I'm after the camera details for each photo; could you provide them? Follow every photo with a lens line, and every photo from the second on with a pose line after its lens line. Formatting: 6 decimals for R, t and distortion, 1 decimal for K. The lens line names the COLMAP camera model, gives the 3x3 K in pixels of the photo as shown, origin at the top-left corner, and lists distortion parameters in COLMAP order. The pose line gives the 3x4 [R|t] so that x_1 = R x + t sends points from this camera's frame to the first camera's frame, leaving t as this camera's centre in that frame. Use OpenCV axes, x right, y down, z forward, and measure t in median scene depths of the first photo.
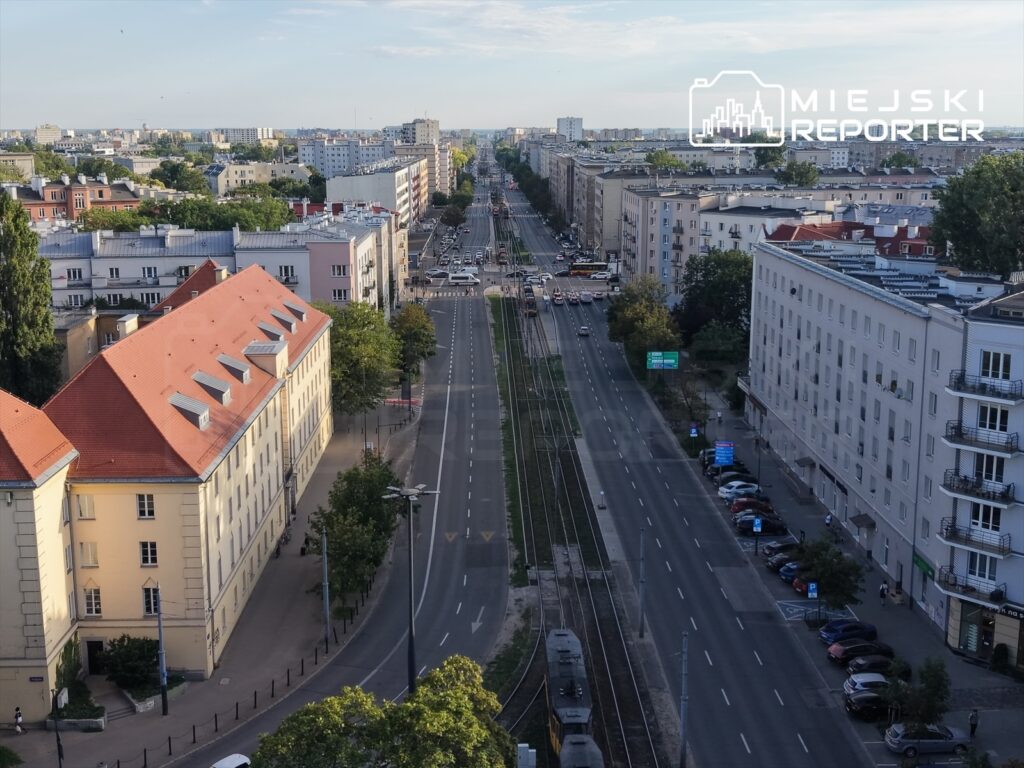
lens RADIAL K [[1243.8, 0, 512.0], [0, 1243.8, 384.0], [0, 0, 1]] dist [0.237778, -0.794496]
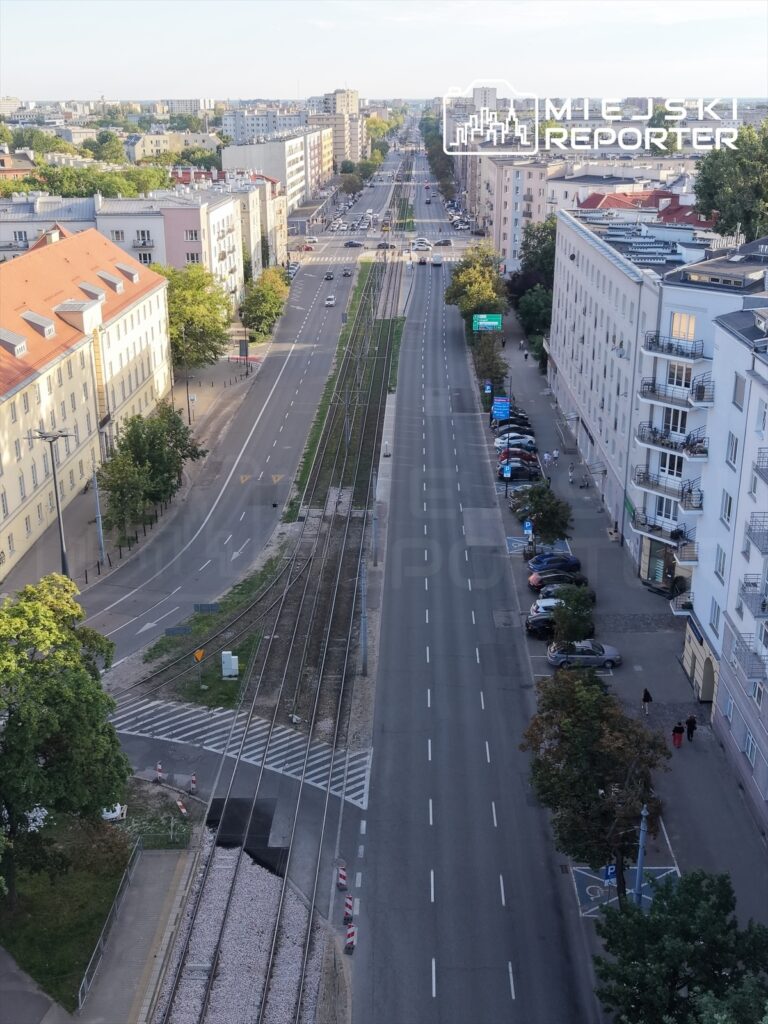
lens RADIAL K [[1124.8, 0, 384.0], [0, 1124.8, 512.0], [0, 0, 1]] dist [0.186075, -0.554172]
pose [[0.998631, 0.016500, -0.049635, 0.103639], [-0.009056, 0.989153, 0.146611, 0.000929], [0.051515, -0.145961, 0.987948, -0.006124]]
